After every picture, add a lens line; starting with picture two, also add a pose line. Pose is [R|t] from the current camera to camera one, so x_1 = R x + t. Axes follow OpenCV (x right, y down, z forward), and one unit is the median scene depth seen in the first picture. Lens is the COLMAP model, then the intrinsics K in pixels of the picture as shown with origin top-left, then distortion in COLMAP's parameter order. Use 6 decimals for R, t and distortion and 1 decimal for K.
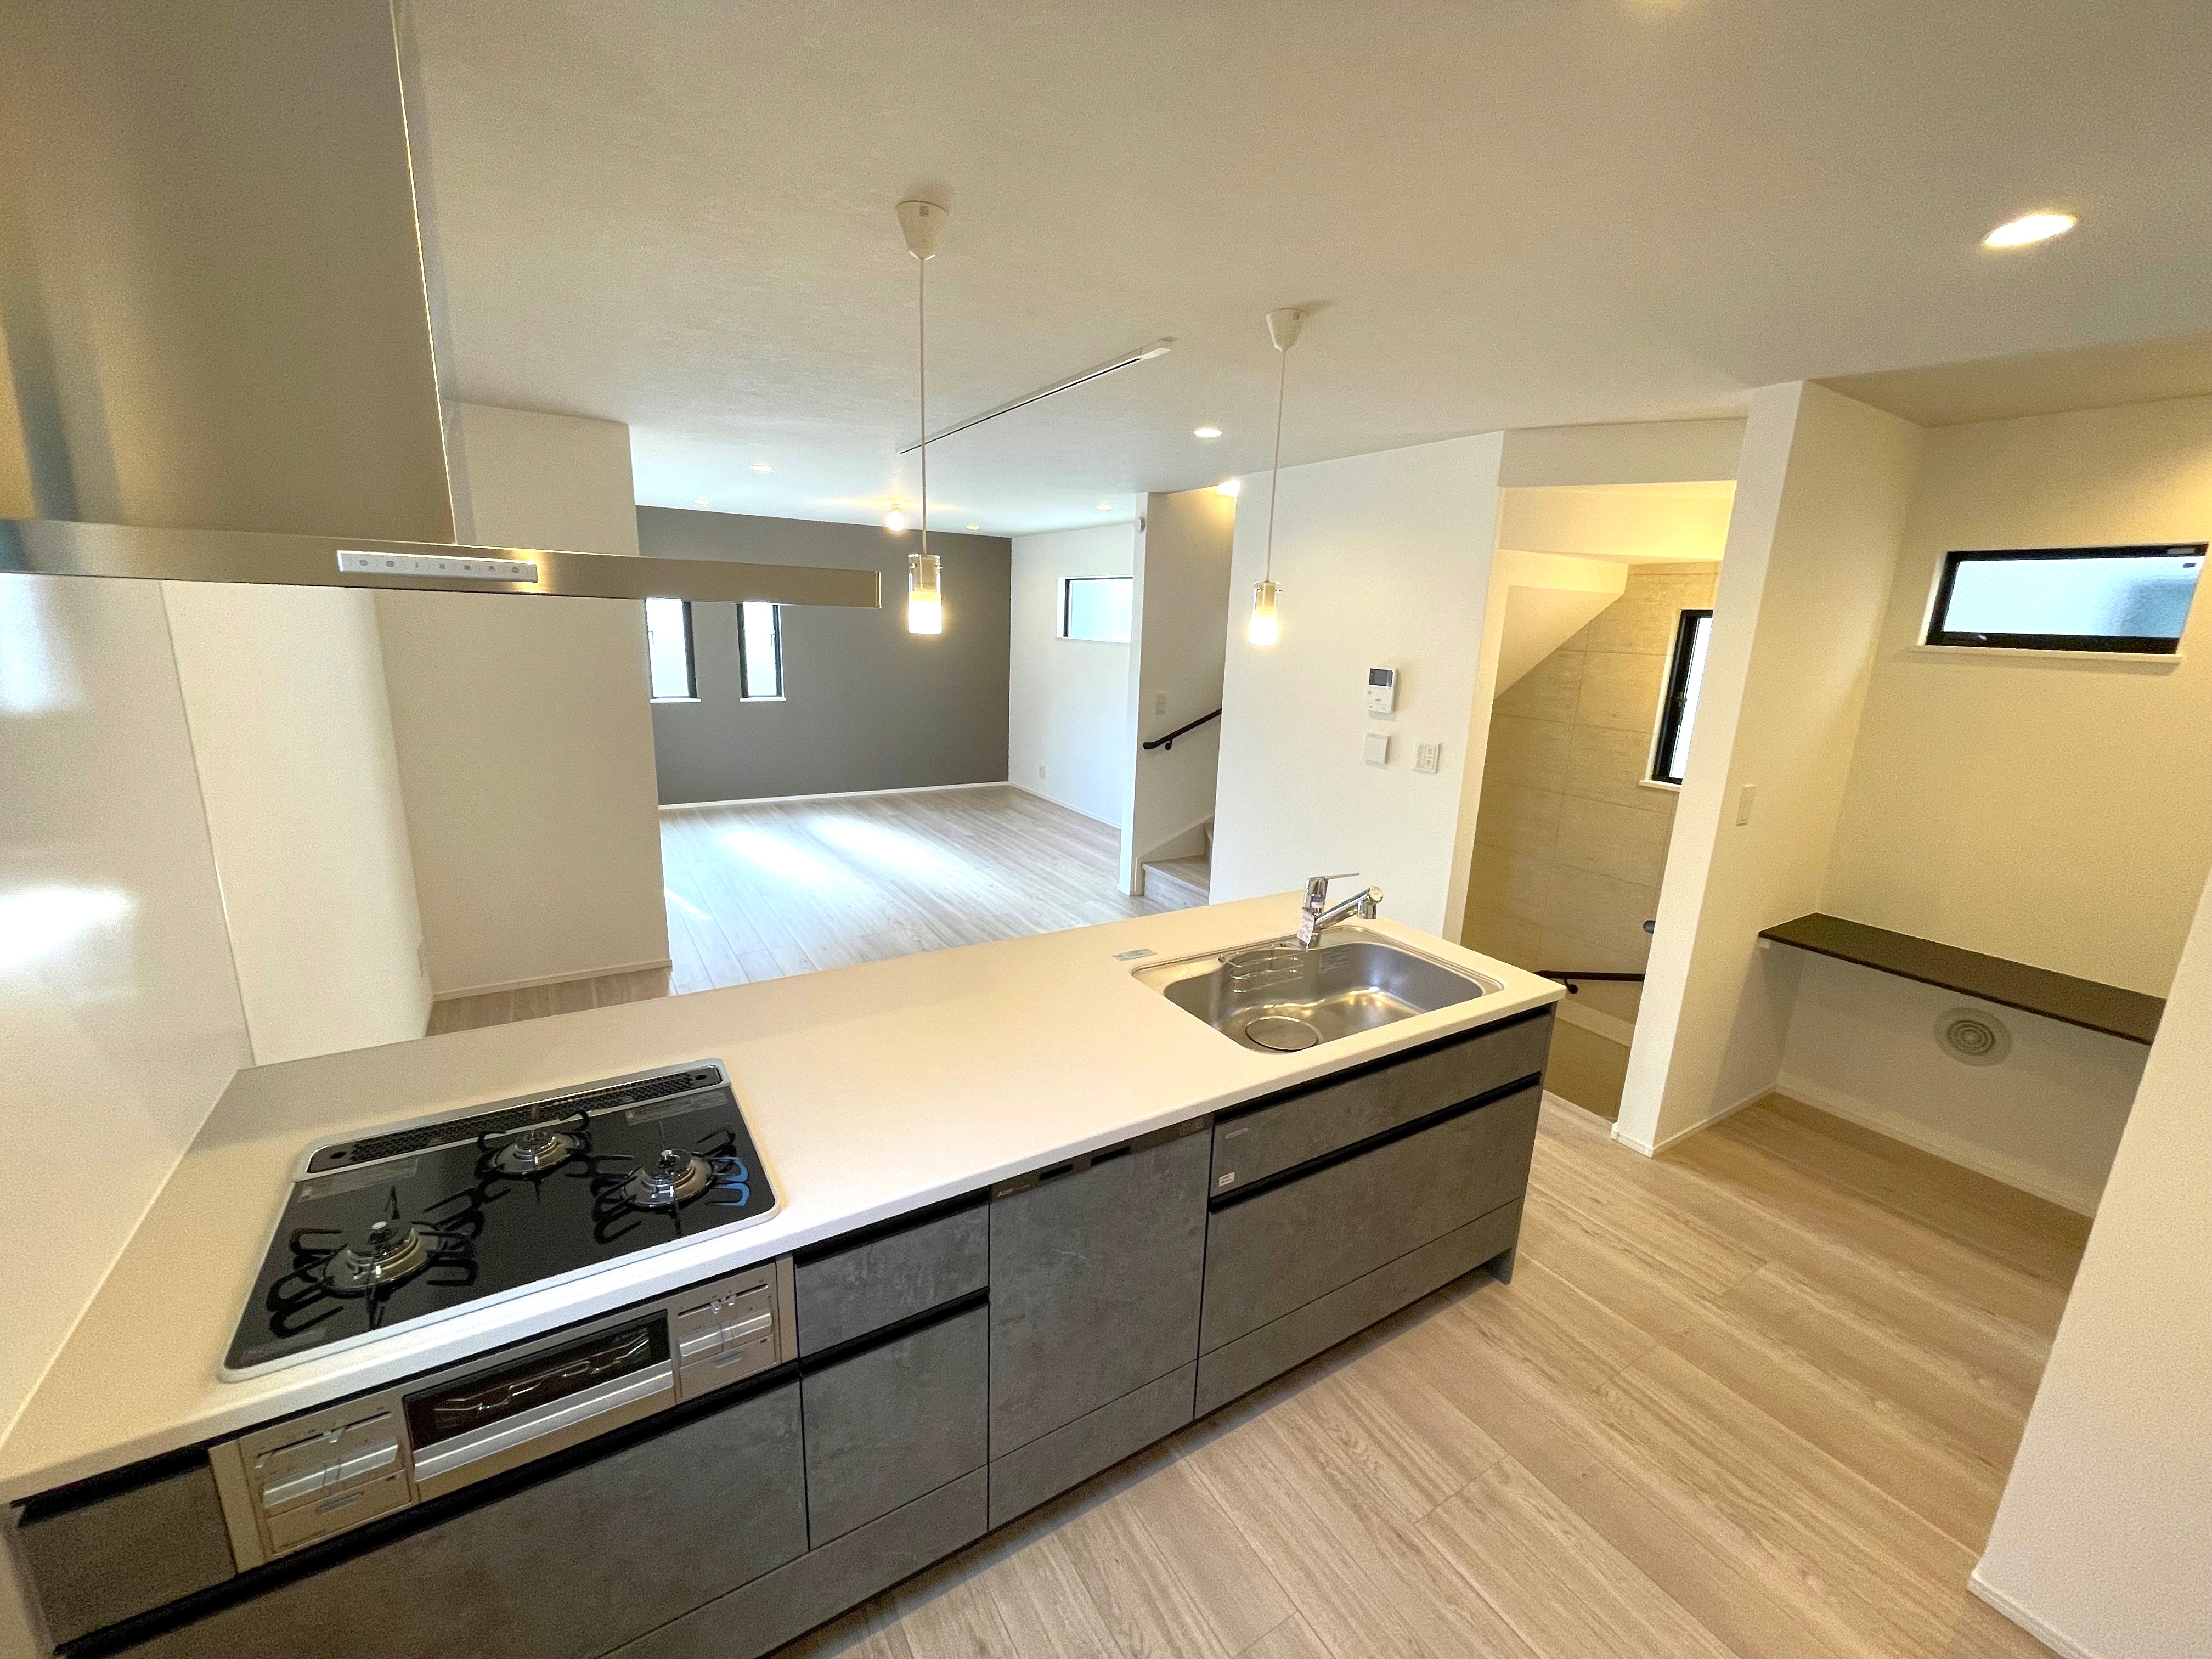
lens RADIAL K [[893.3, 0, 1107.8], [0, 893.3, 822.7], [0, 0, 1]] dist [0.000835, -0.000757]
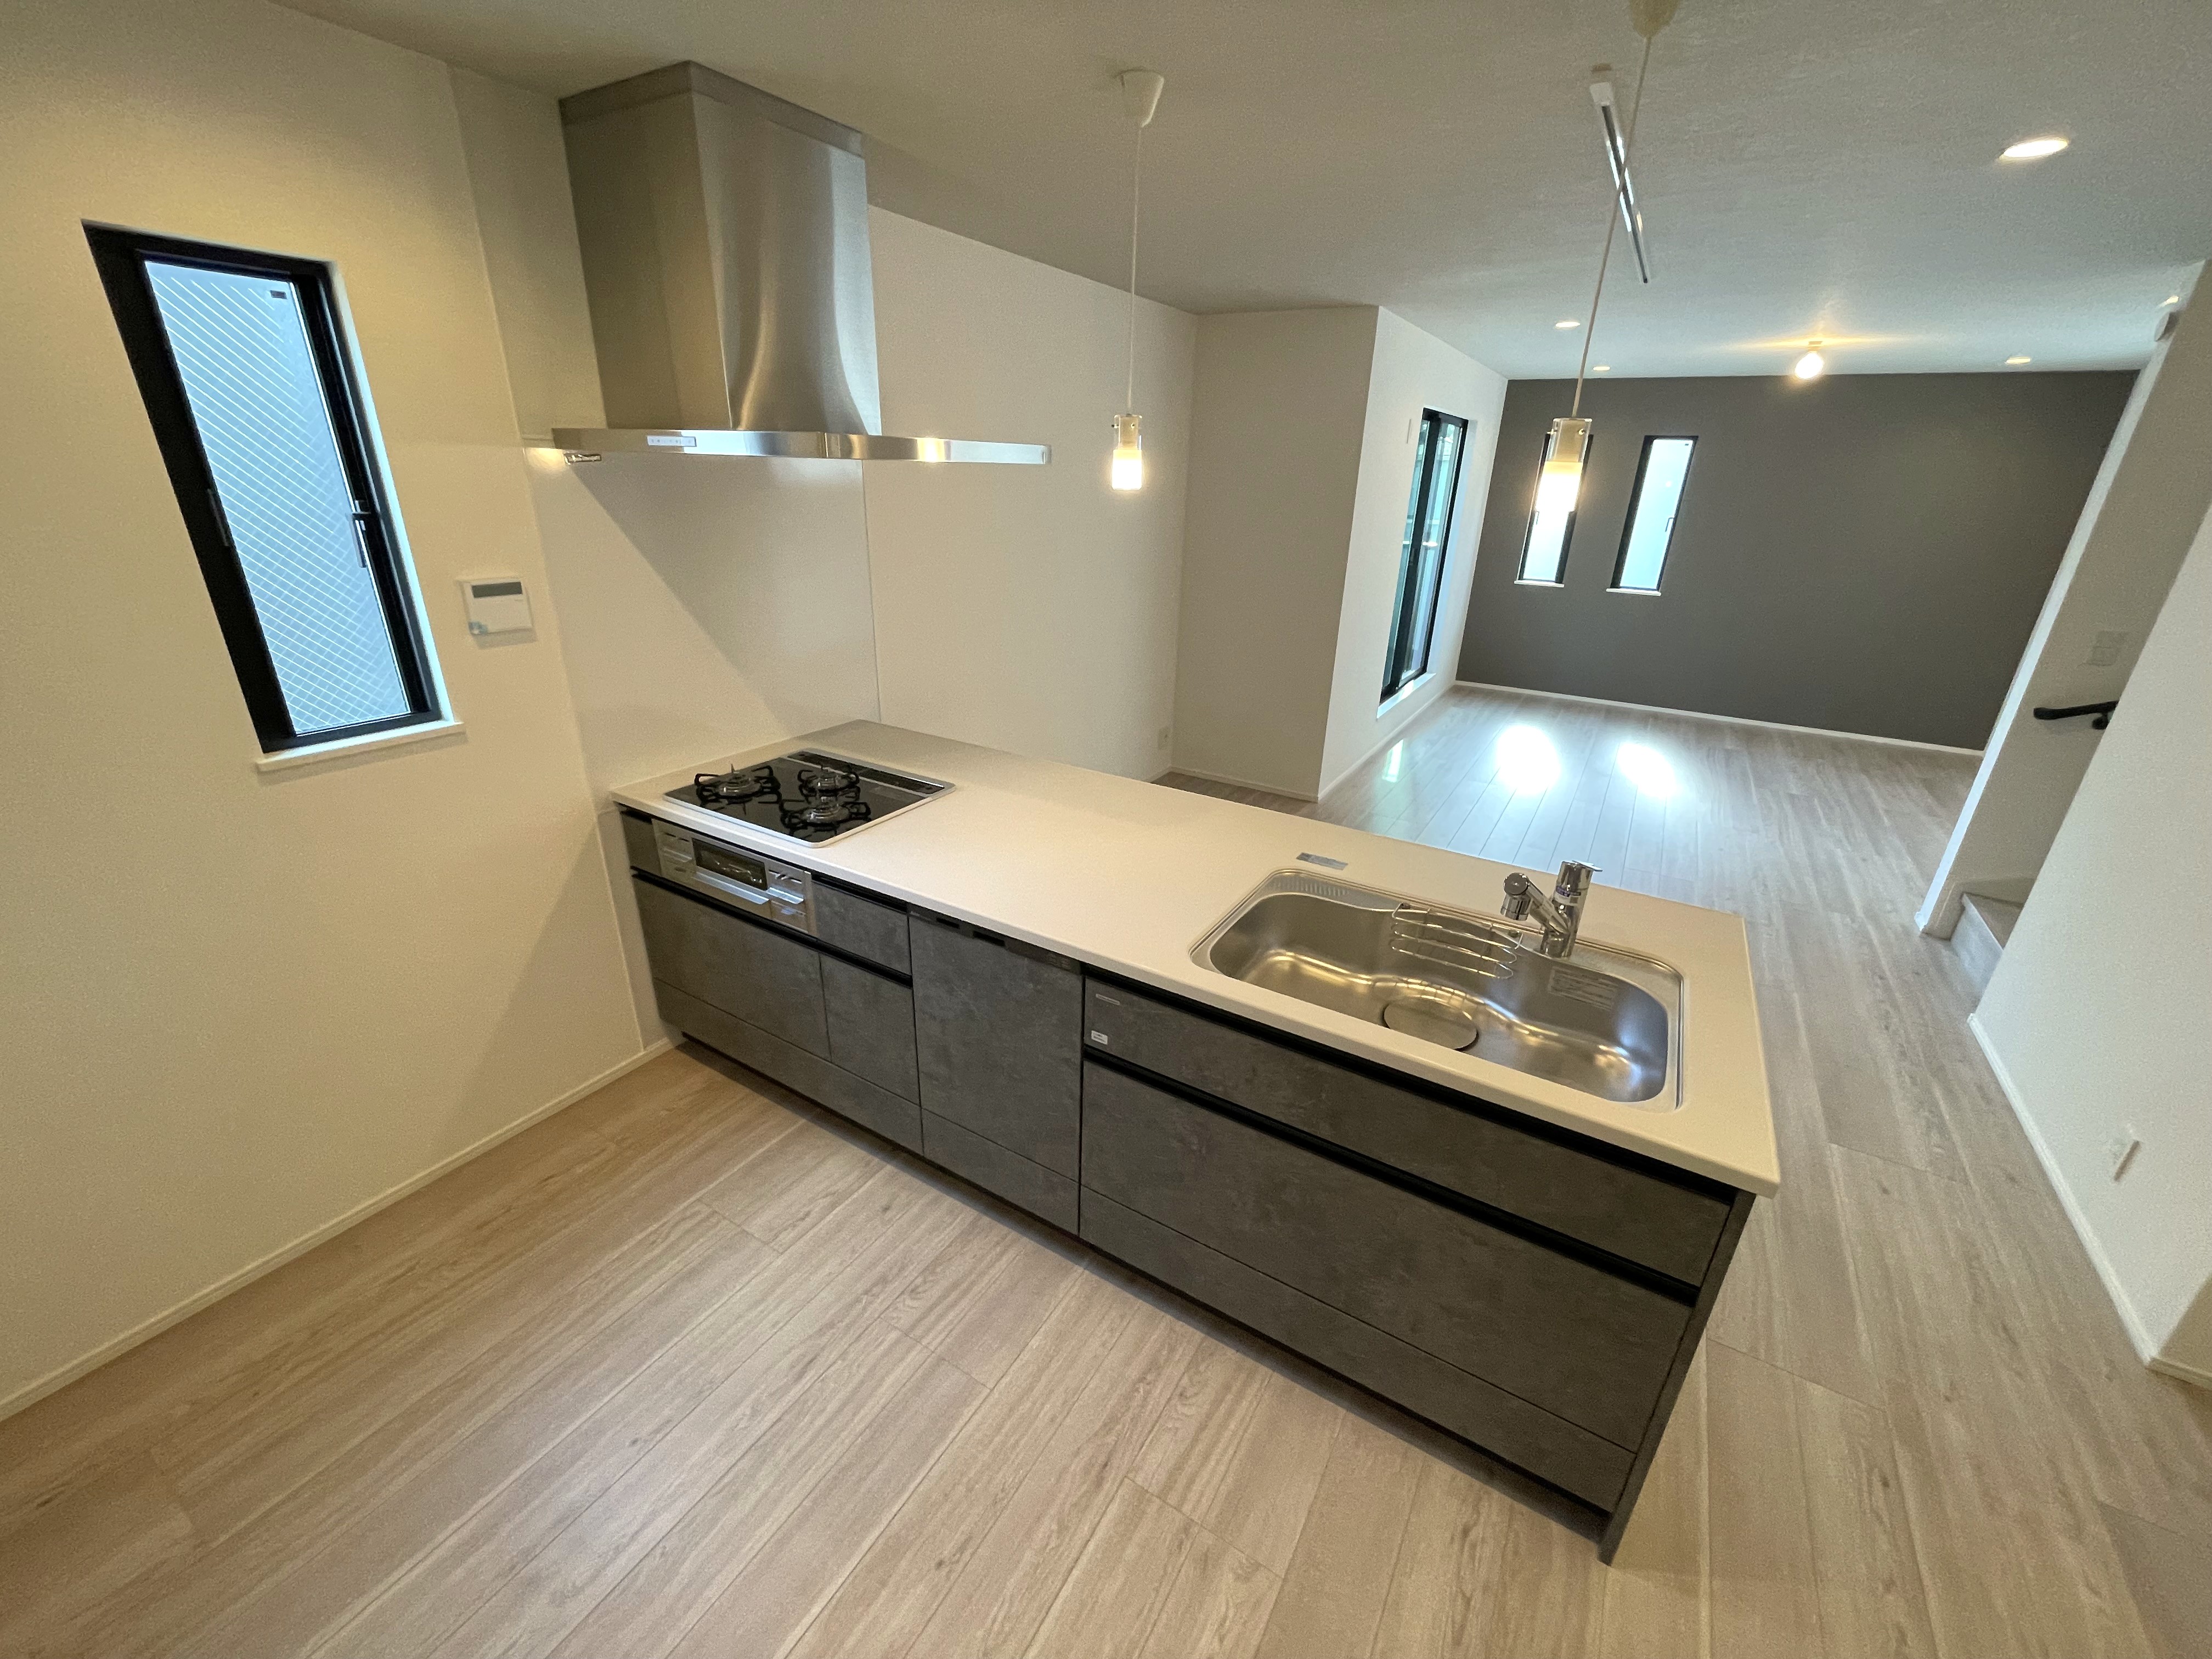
lens RADIAL K [[893.3, 0, 1099.8], [0, 893.3, 814.8], [0, 0, 1]] dist [0.000835, -0.000757]
pose [[0.449662, 0.302205, -0.840521, 0.924058], [-0.209816, 0.950431, 0.229475, -0.081172], [0.868206, 0.073168, 0.490780, 0.479126]]
